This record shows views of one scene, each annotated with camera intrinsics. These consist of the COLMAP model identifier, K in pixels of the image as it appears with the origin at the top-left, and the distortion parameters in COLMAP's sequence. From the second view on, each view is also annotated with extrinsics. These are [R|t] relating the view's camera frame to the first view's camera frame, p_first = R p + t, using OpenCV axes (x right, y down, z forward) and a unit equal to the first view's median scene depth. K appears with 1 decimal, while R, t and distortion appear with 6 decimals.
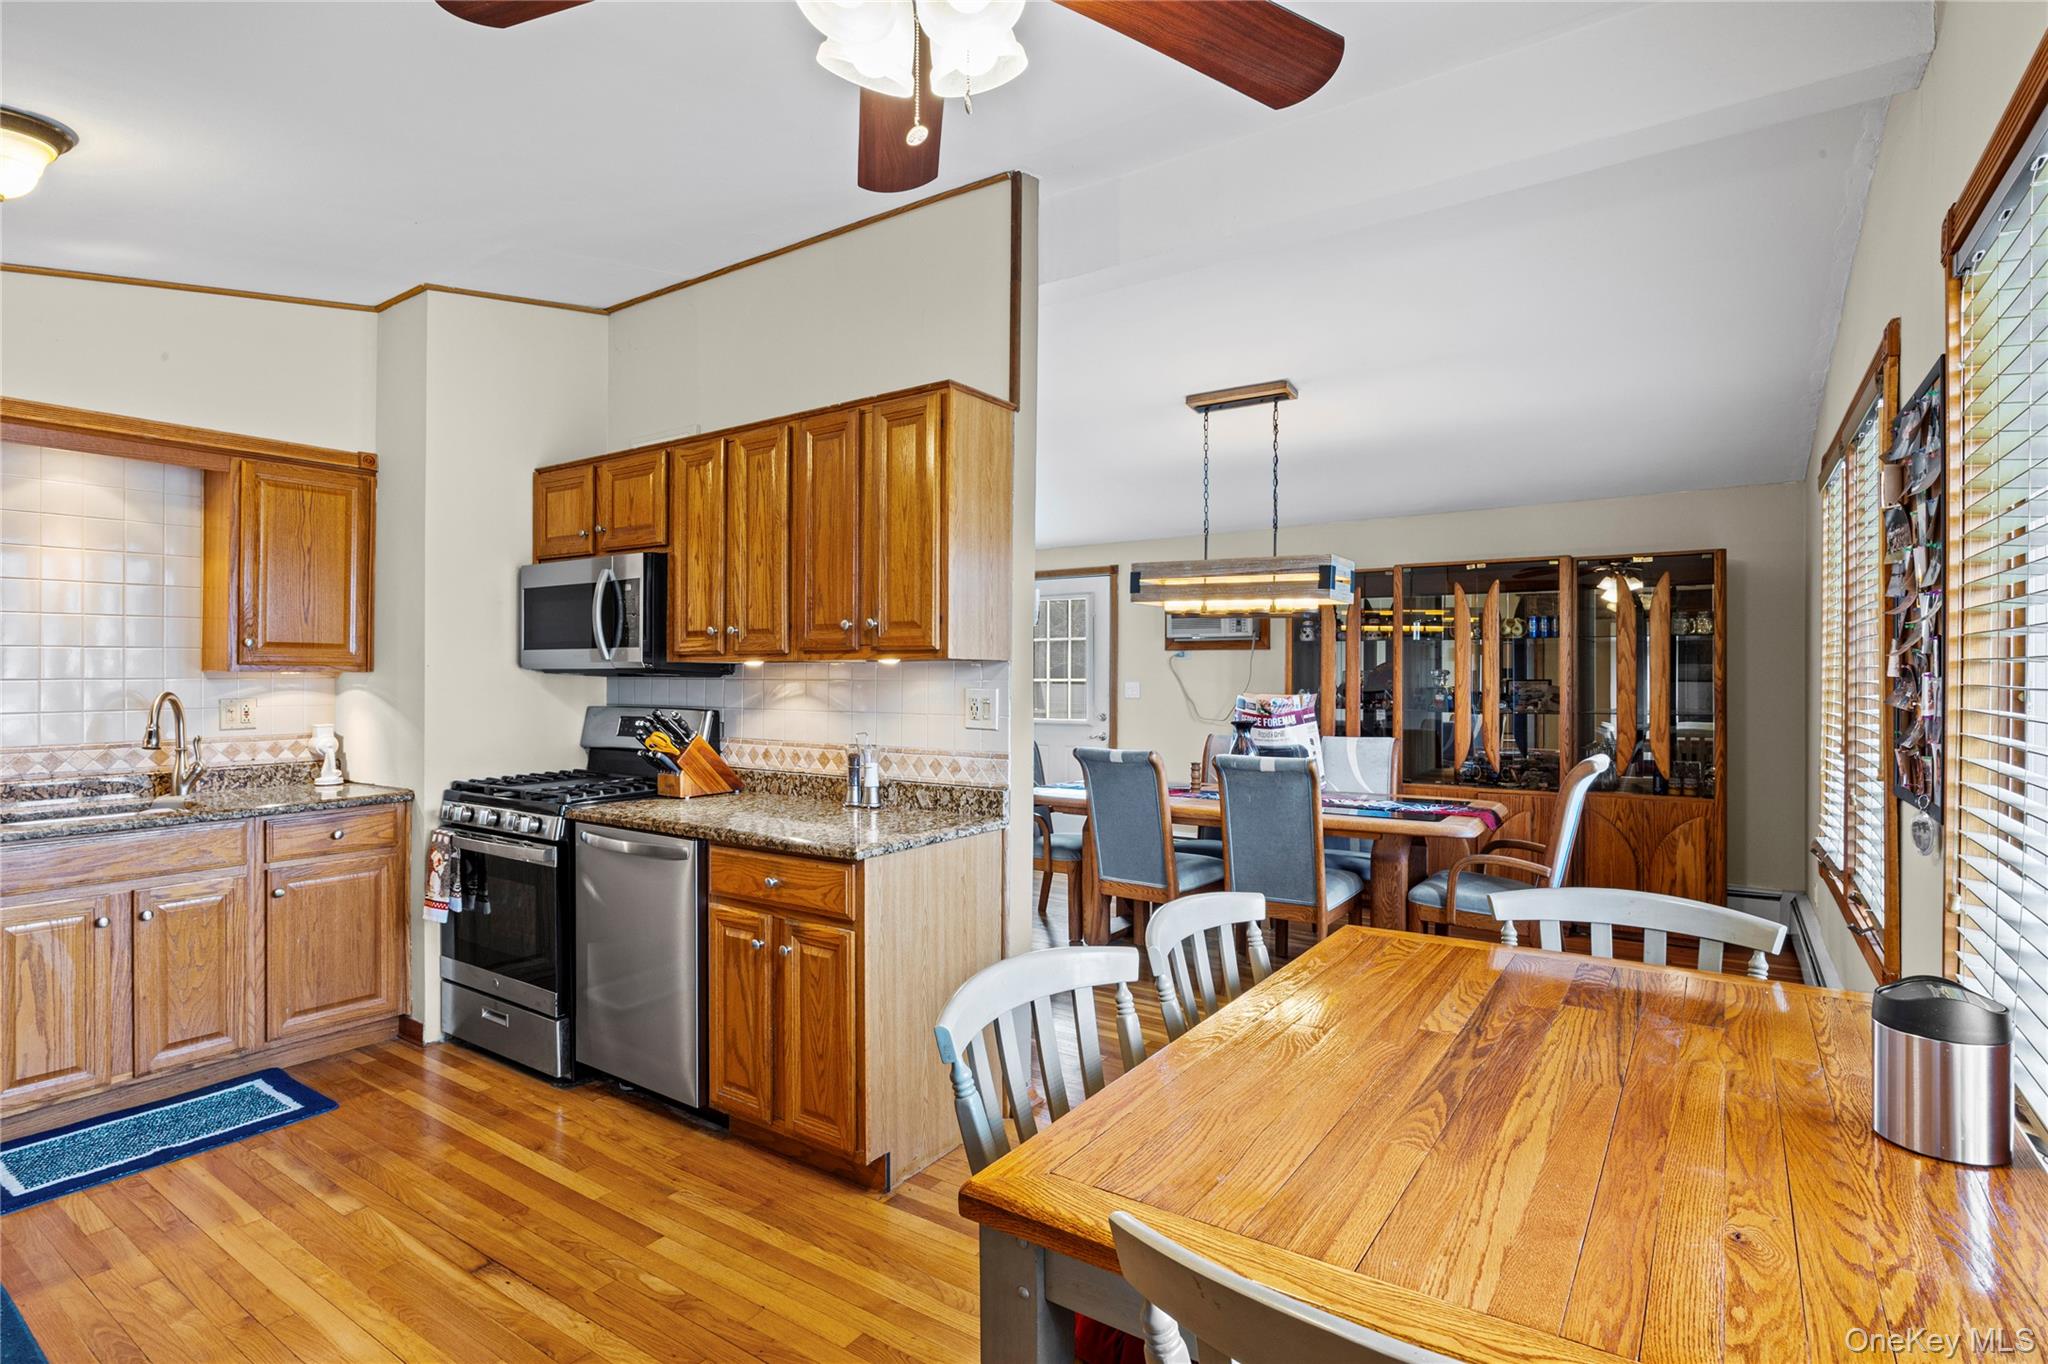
lens RADIAL K [[1035.6, 0, 1019.2], [0, 1035.6, 673.2], [0, 0, 1]] dist [-0.008061, -0.001316]
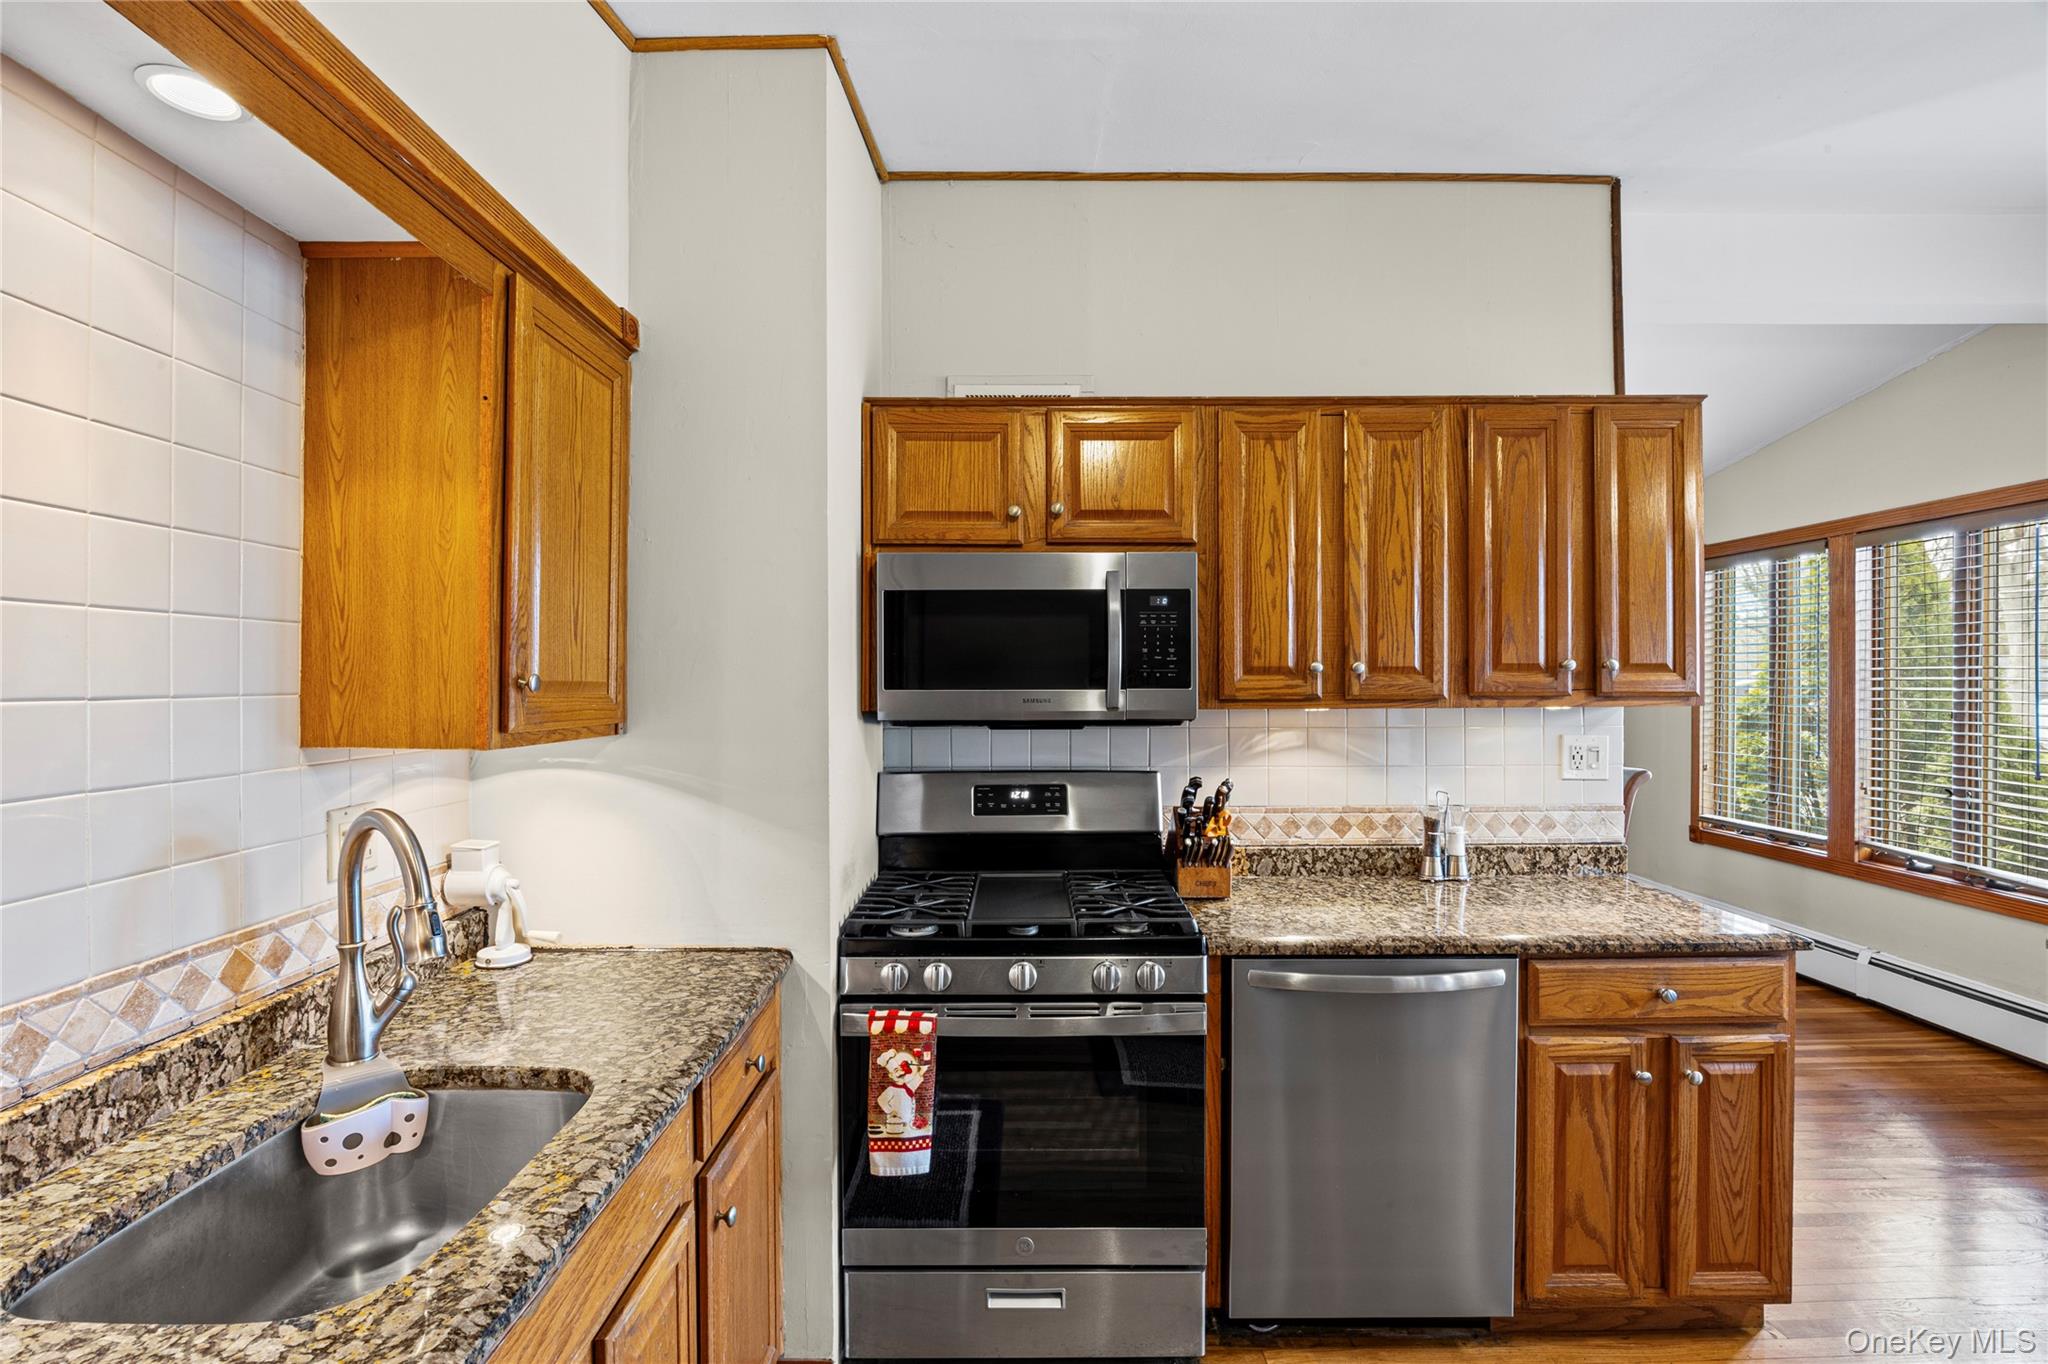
lens RADIAL K [[955.6, 0, 1023.9], [0, 955.6, 687.4], [0, 0, 1]] dist [-0.005279, -0.000137]
pose [[0.810892, -0.005959, 0.585165, -0.883386], [0.004096, 0.999981, 0.004508, -0.031476], [-0.585181, -0.001258, 0.810902, 0.579638]]
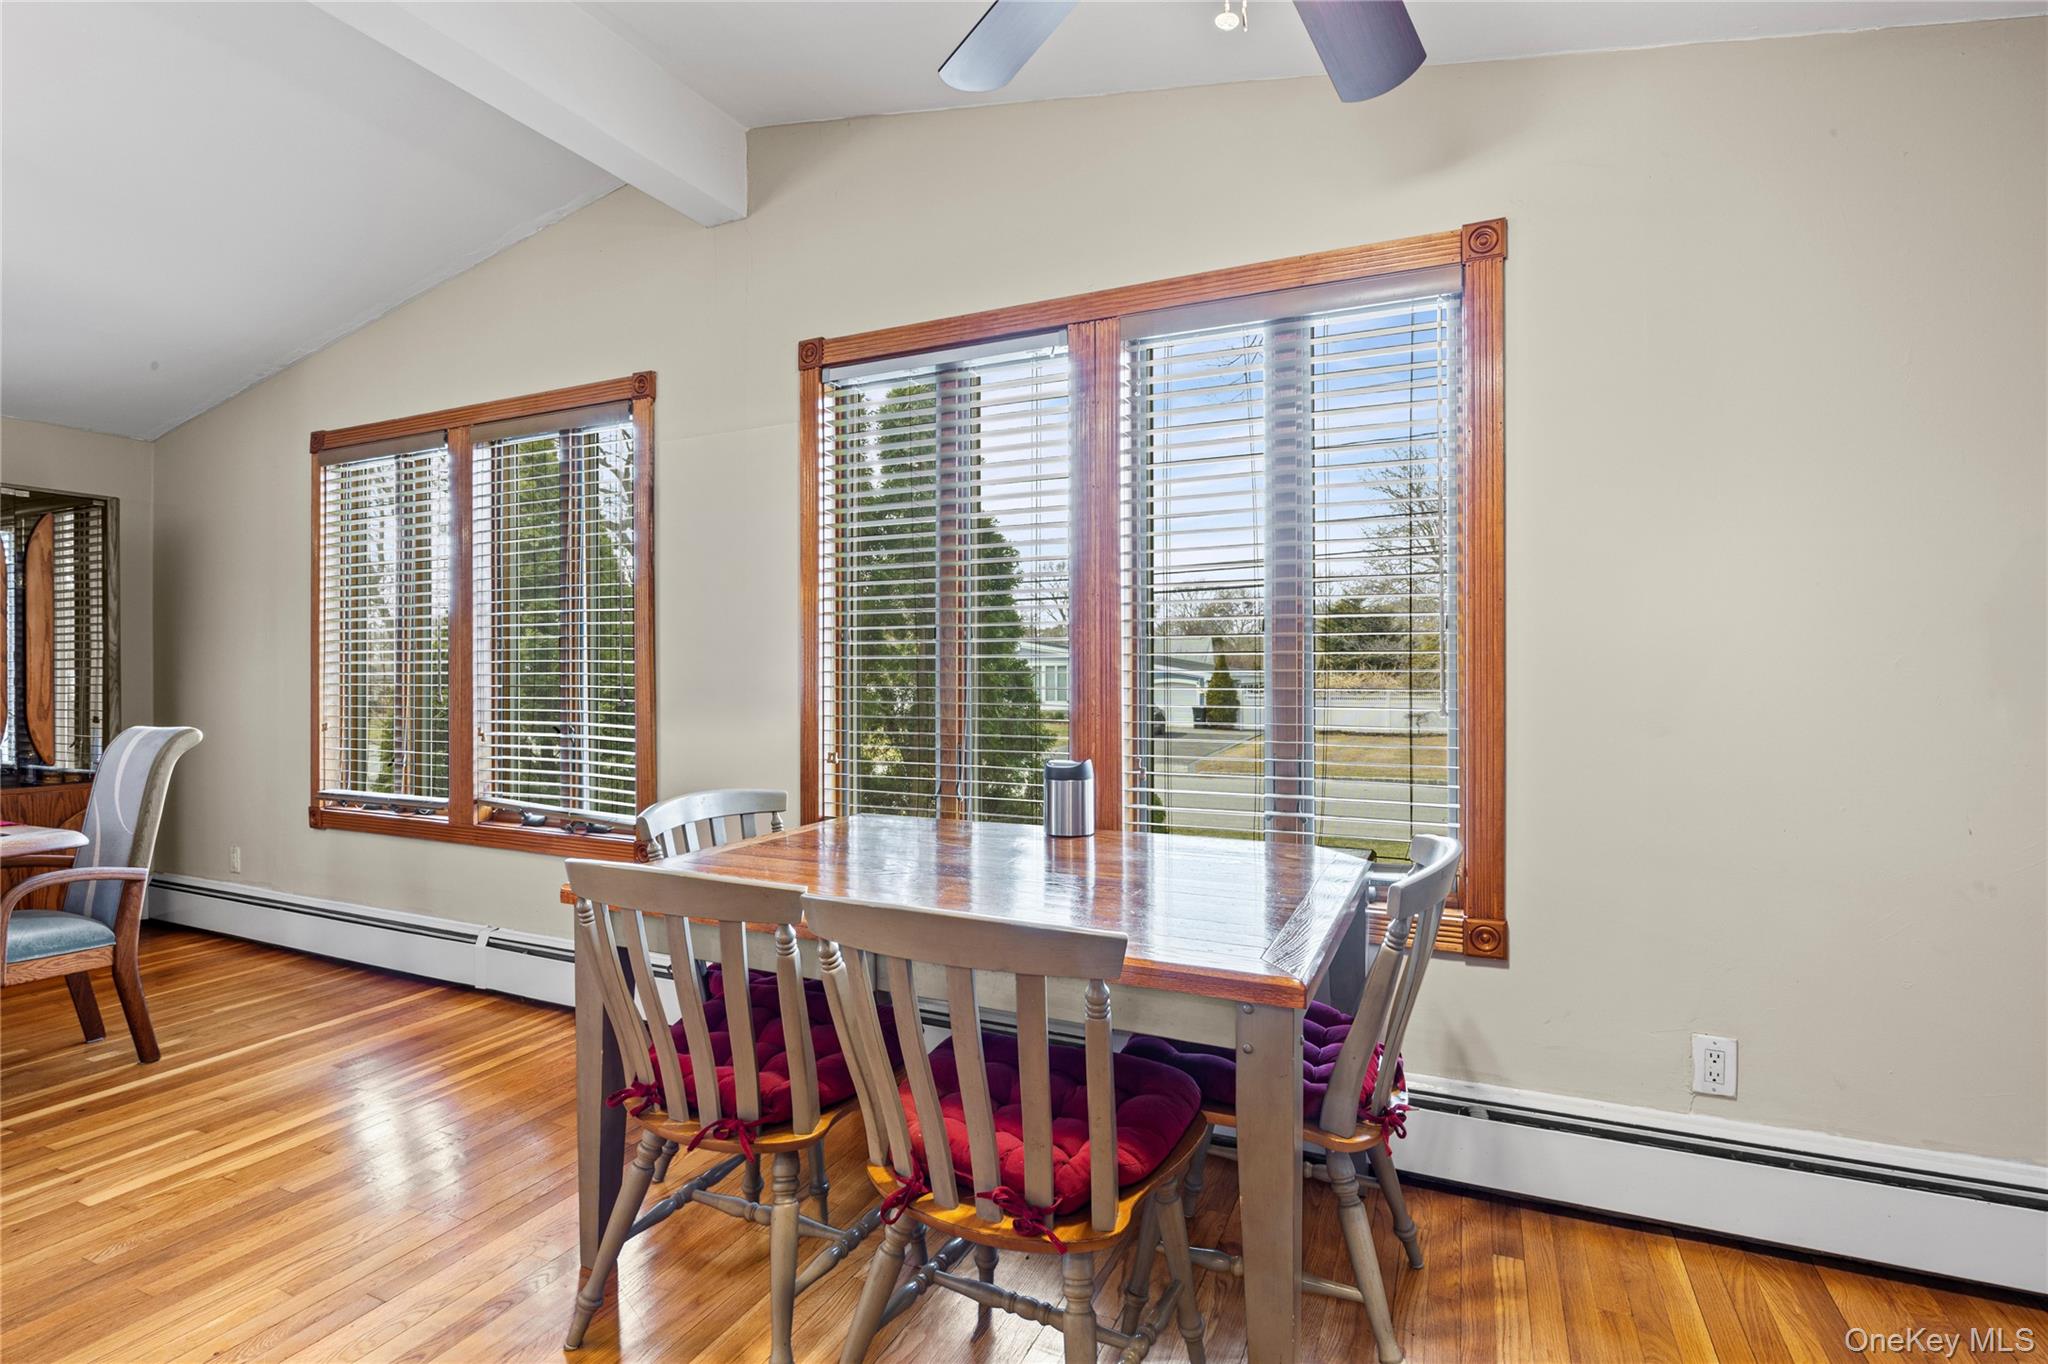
lens RADIAL K [[955.6, 0, 1024.8], [0, 955.6, 678.3], [0, 0, 1]] dist [-0.005279, -0.000137]
pose [[-0.157374, -0.003809, 0.987532, -0.634928], [0.006773, 0.999965, 0.004937, 0.007847], [-0.987516, 0.007466, -0.157343, 0.554771]]
